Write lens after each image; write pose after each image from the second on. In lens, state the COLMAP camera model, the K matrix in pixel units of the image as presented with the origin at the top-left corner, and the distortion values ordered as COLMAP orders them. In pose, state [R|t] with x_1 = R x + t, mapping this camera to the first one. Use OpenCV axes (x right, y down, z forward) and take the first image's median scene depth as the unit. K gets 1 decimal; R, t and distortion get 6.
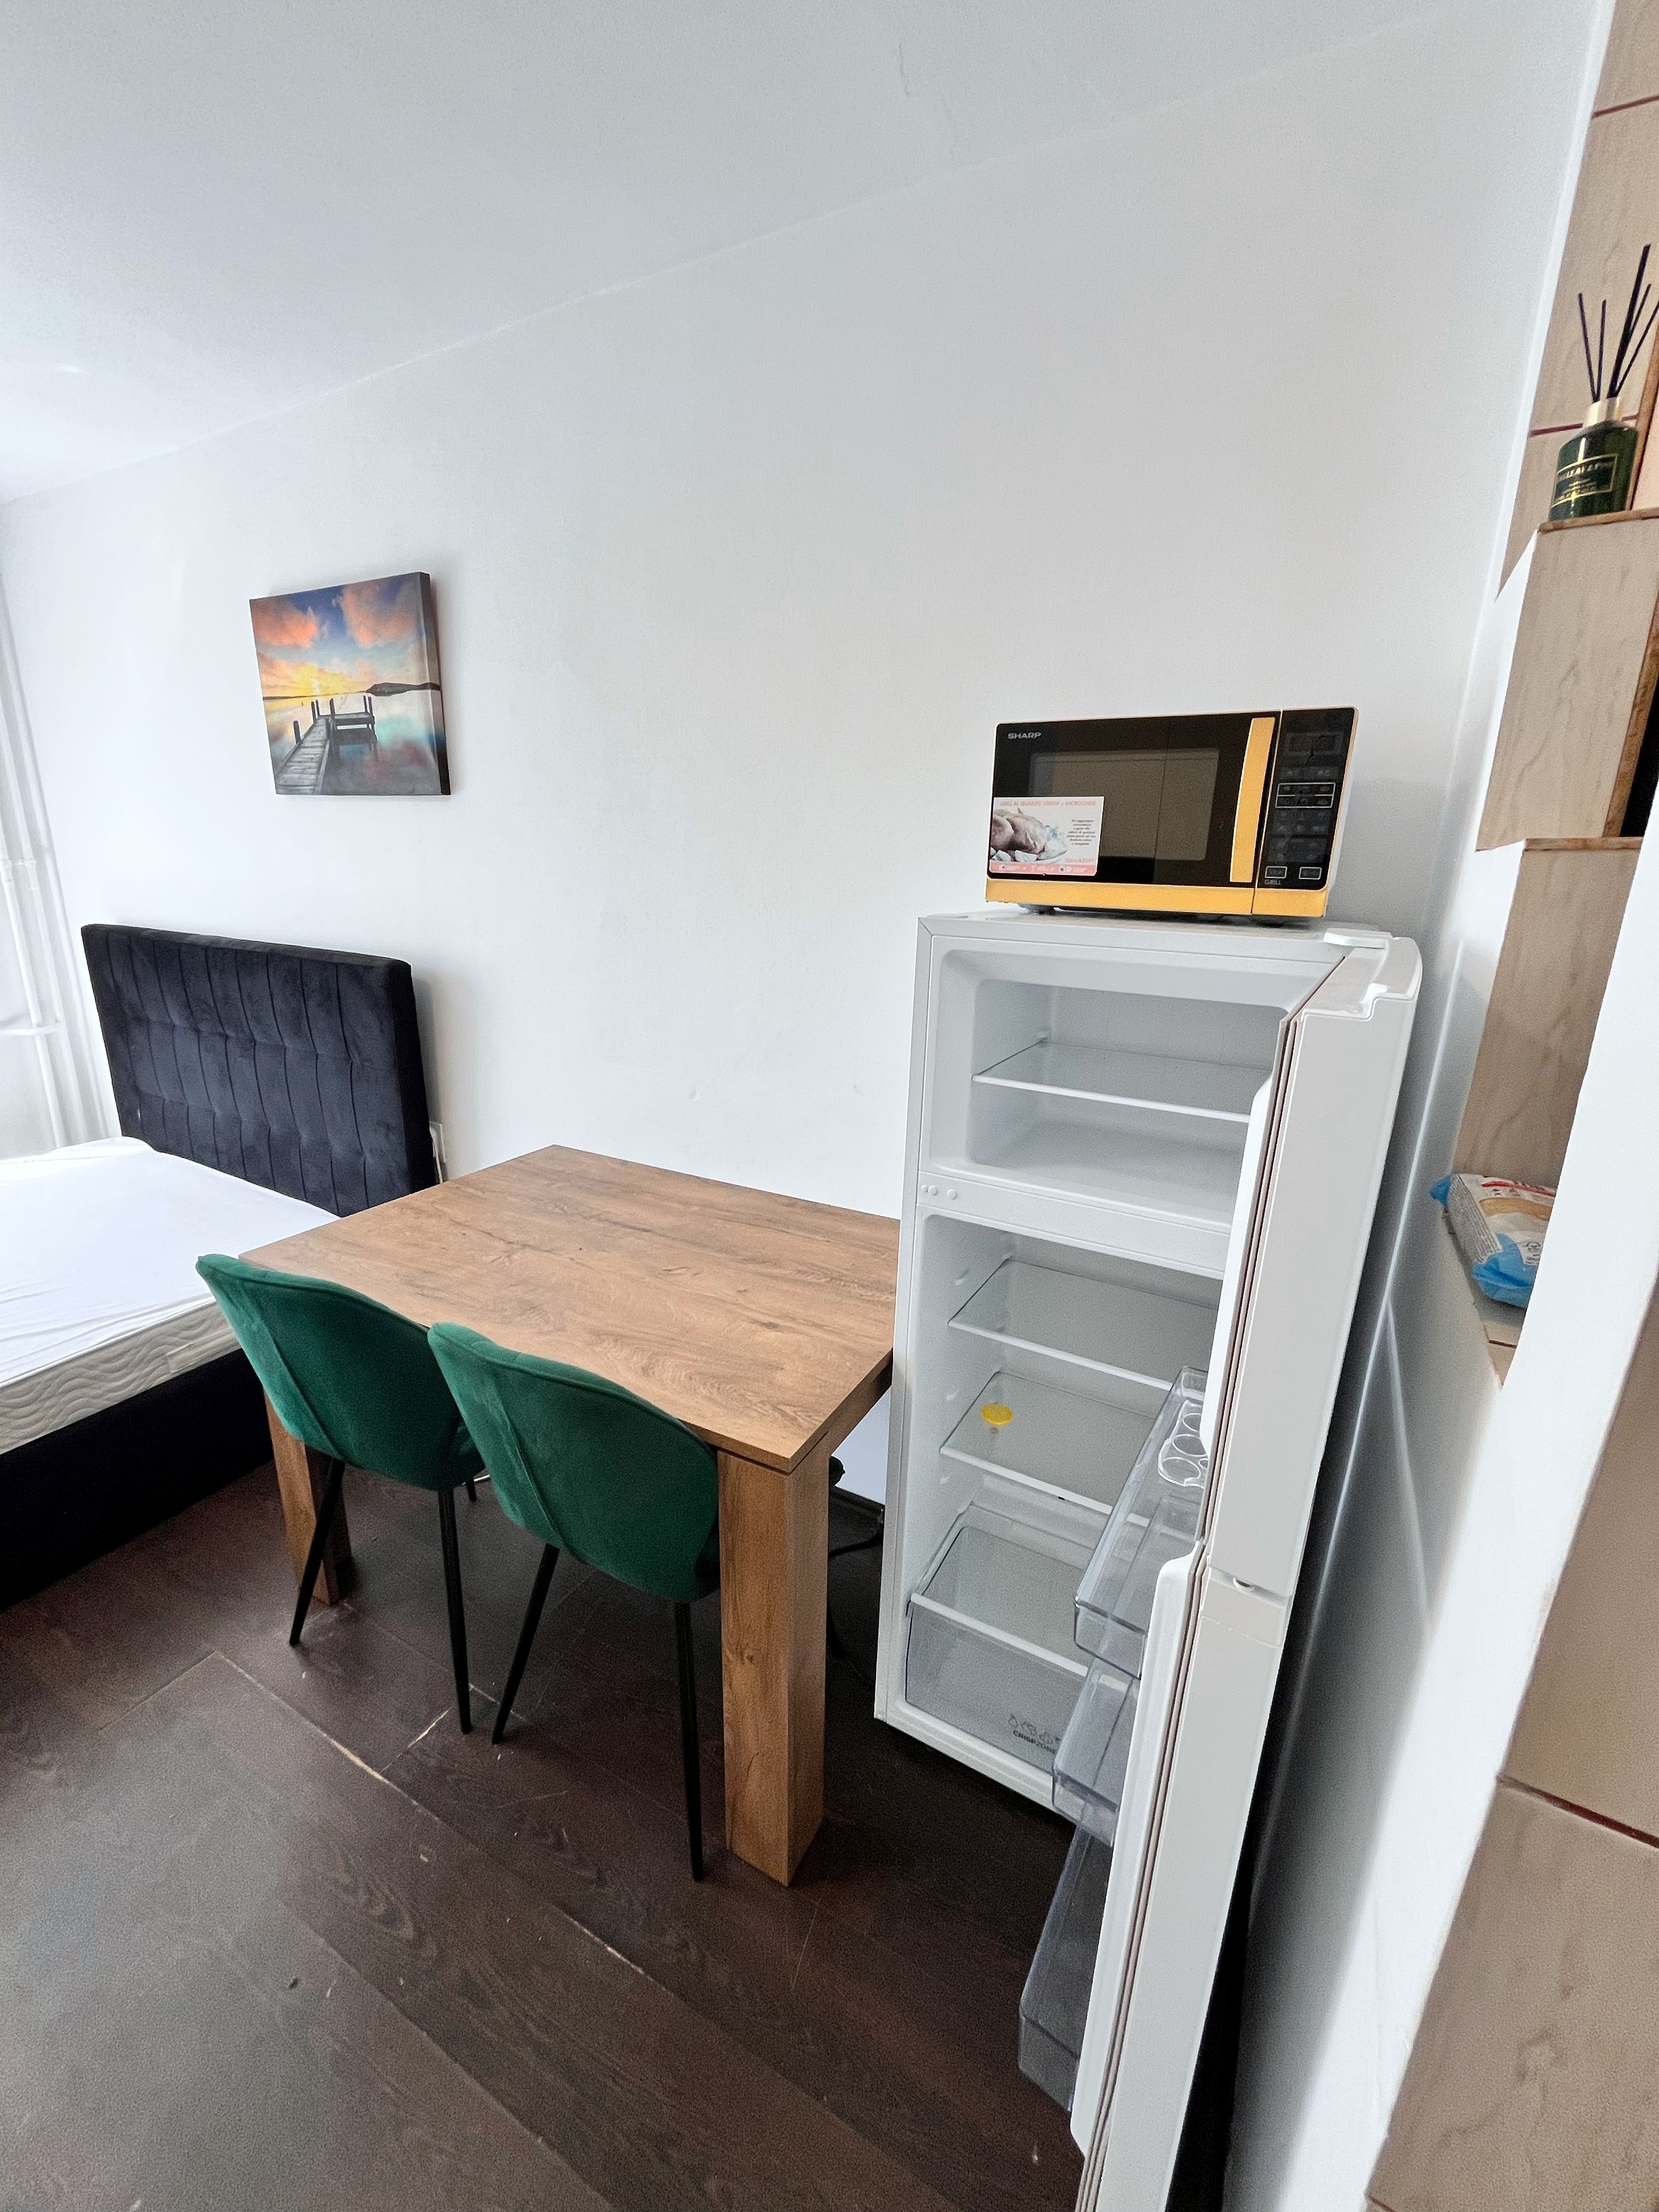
lens RADIAL K [[882.0, 0, 829.5], [0, 882.0, 1106.0], [0, 0, 1]] dist [-0.002473, -0.000093]
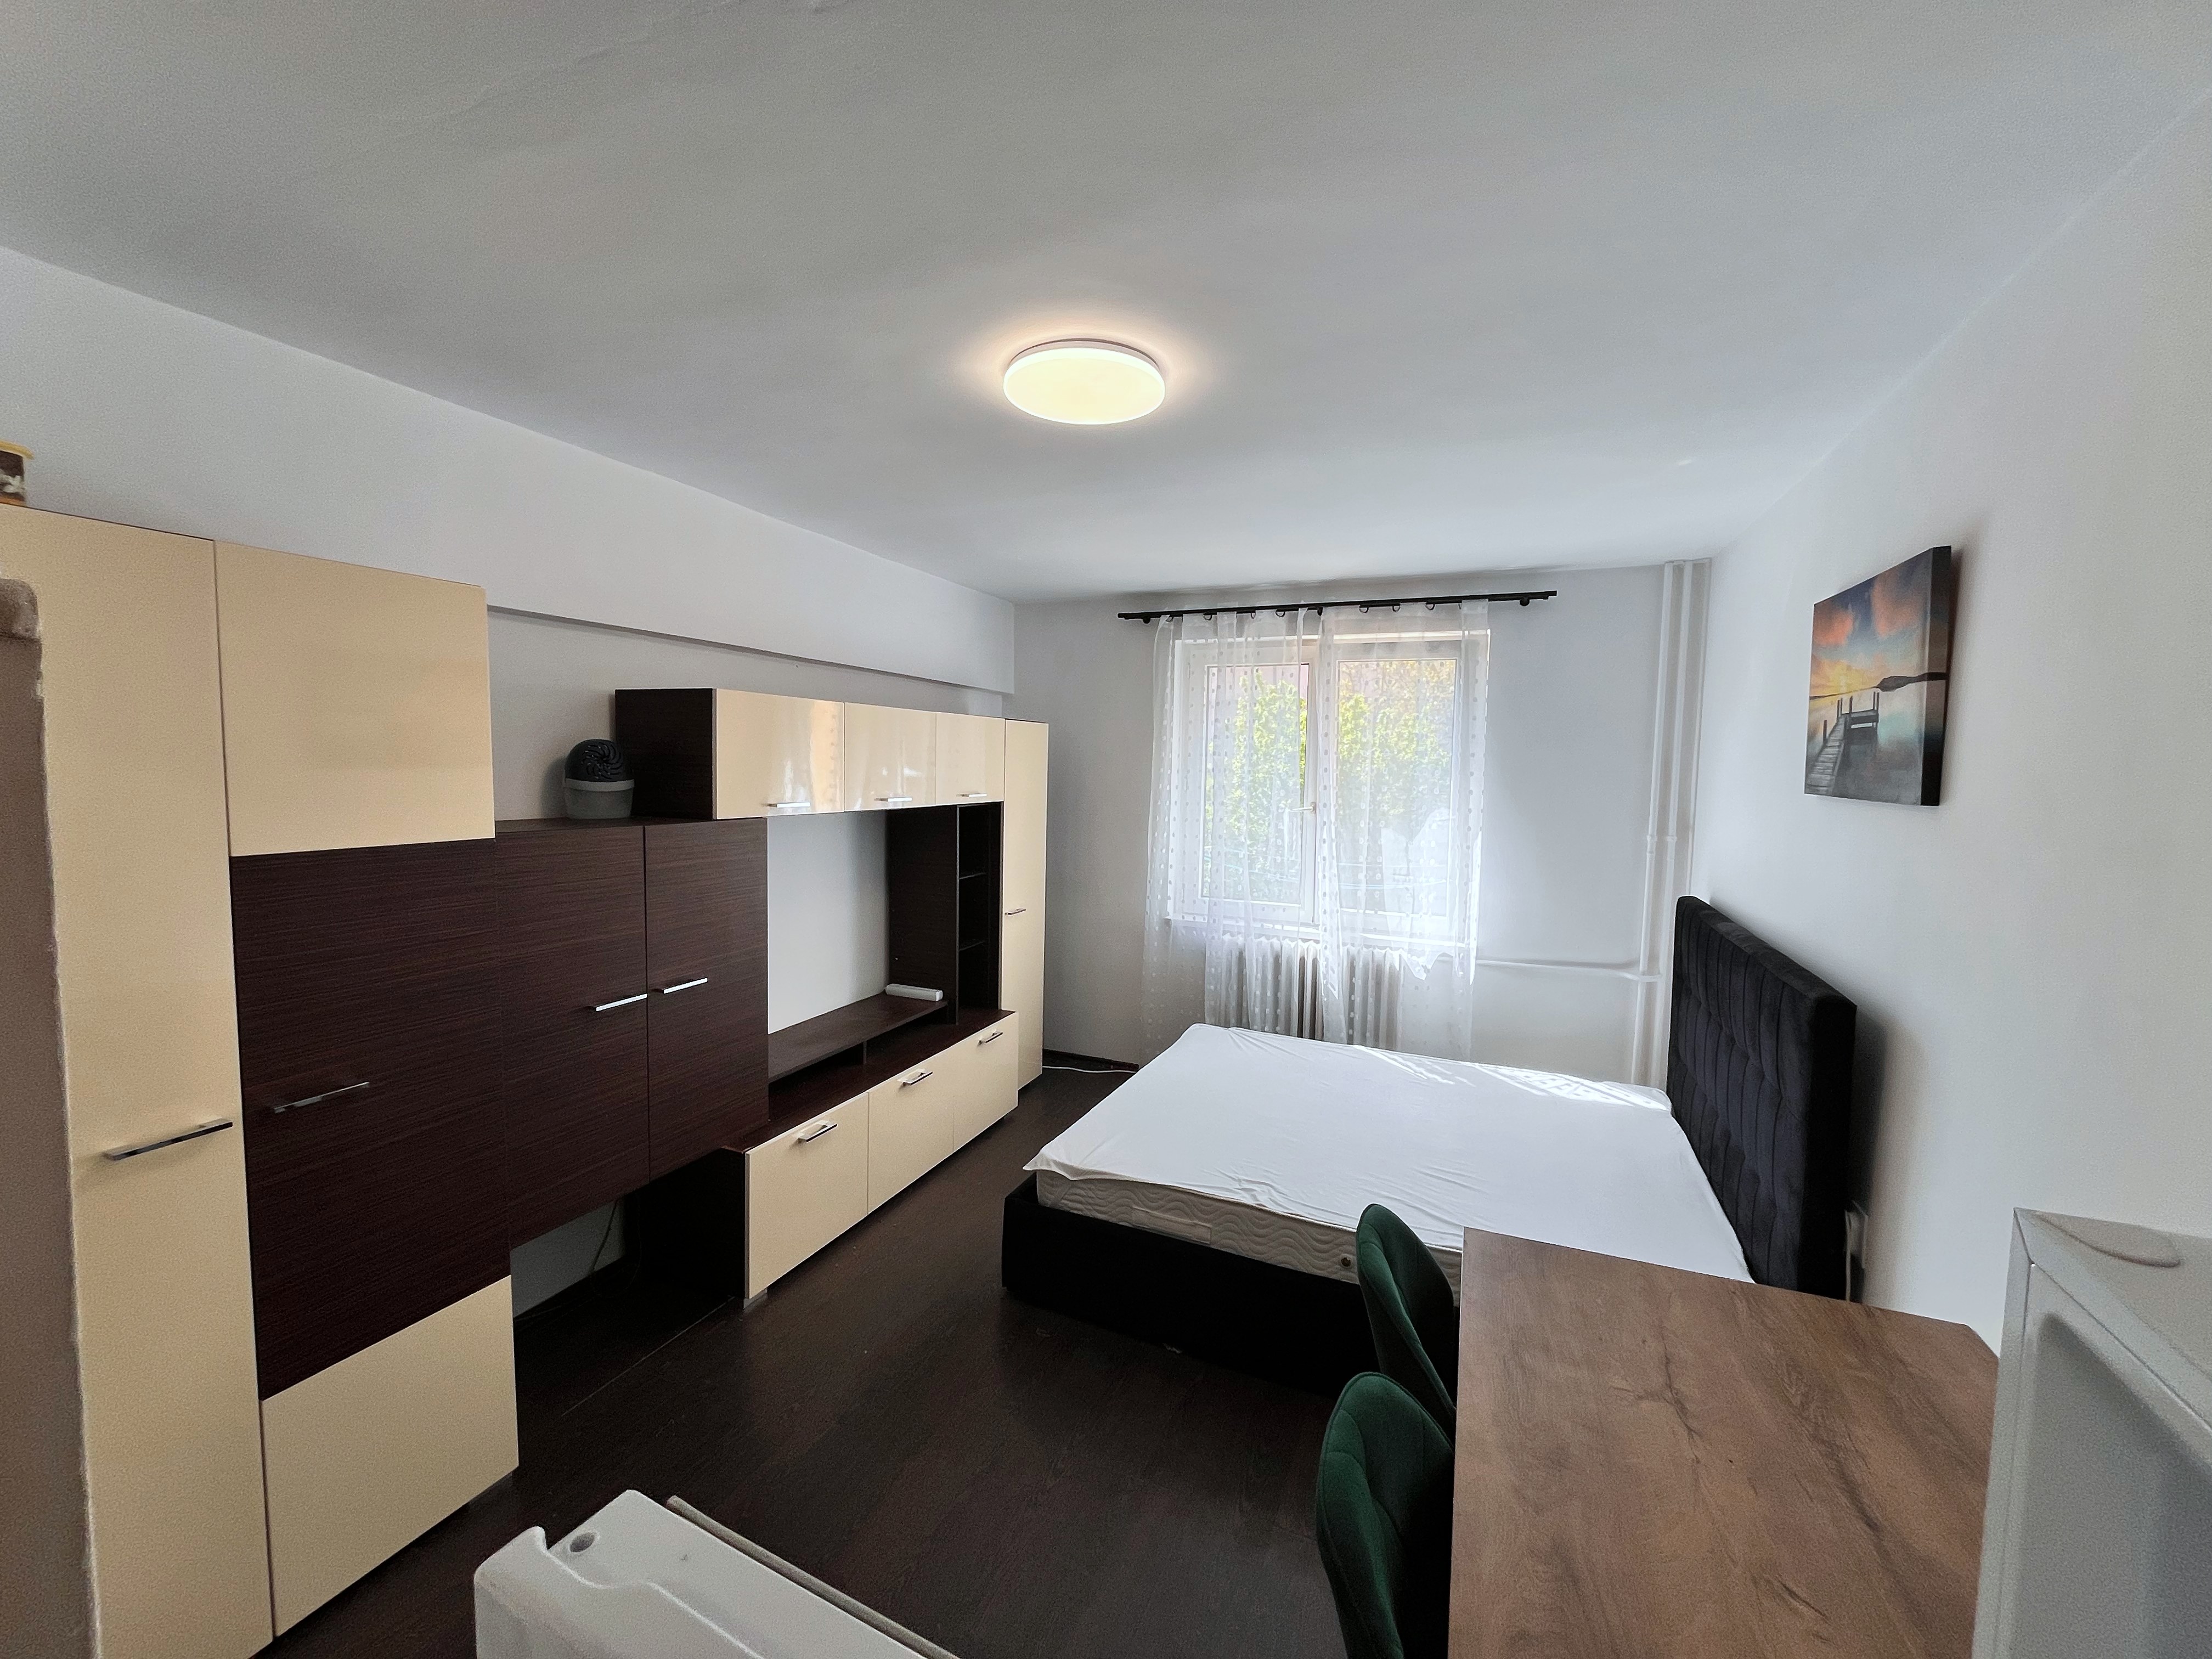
lens RADIAL K [[882.0, 0, 1106.0], [0, 882.0, 829.5], [0, 0, 1]] dist [-0.002473, -0.000093]
pose [[0.112100, 0.045242, -0.992666, 0.322272], [-0.284126, 0.958717, 0.011609, -0.179002], [0.952211, 0.280741, 0.120327, 0.296715]]
